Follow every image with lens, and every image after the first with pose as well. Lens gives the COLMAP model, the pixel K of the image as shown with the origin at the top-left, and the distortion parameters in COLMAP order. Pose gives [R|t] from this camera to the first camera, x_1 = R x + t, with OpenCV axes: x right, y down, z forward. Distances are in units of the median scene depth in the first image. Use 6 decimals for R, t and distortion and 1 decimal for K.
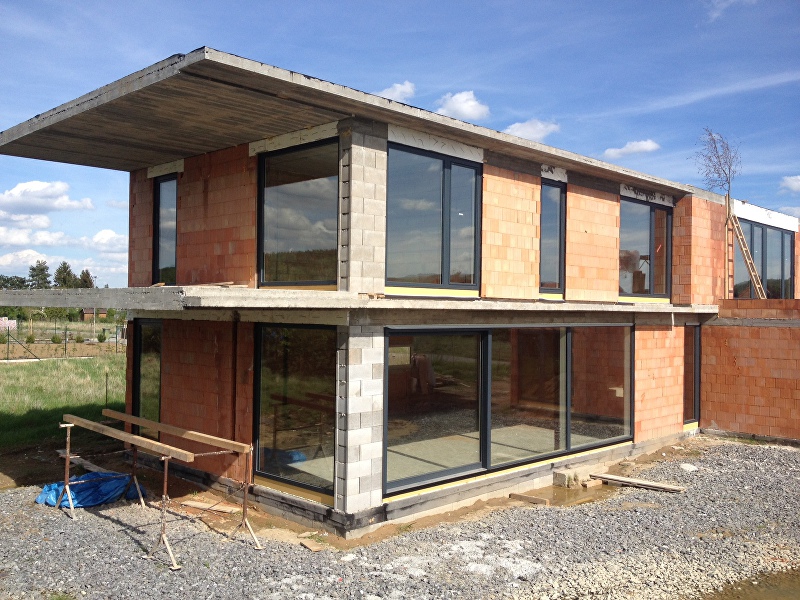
lens RADIAL K [[773.3, 0, 428.9], [0, 773.3, 301.6], [0, 0, 1]] dist [0.143905, -0.343437]
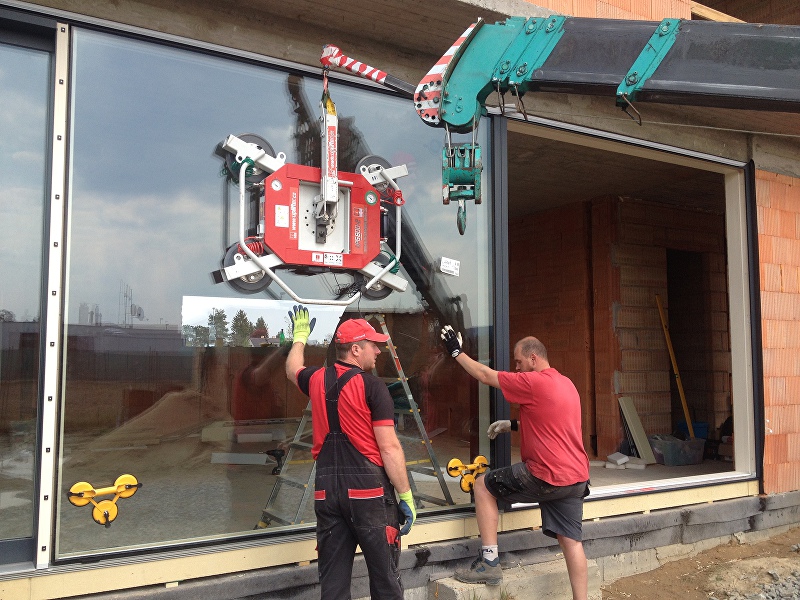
lens RADIAL K [[803.5, 0, 400.1], [0, 803.5, 287.7], [0, 0, 1]] dist [0.006554, 0.003097]
pose [[0.968369, -0.030970, -0.247594, 0.246394], [0.012377, 0.997008, -0.076301, 0.142613], [0.249216, 0.070823, 0.965855, 0.754823]]
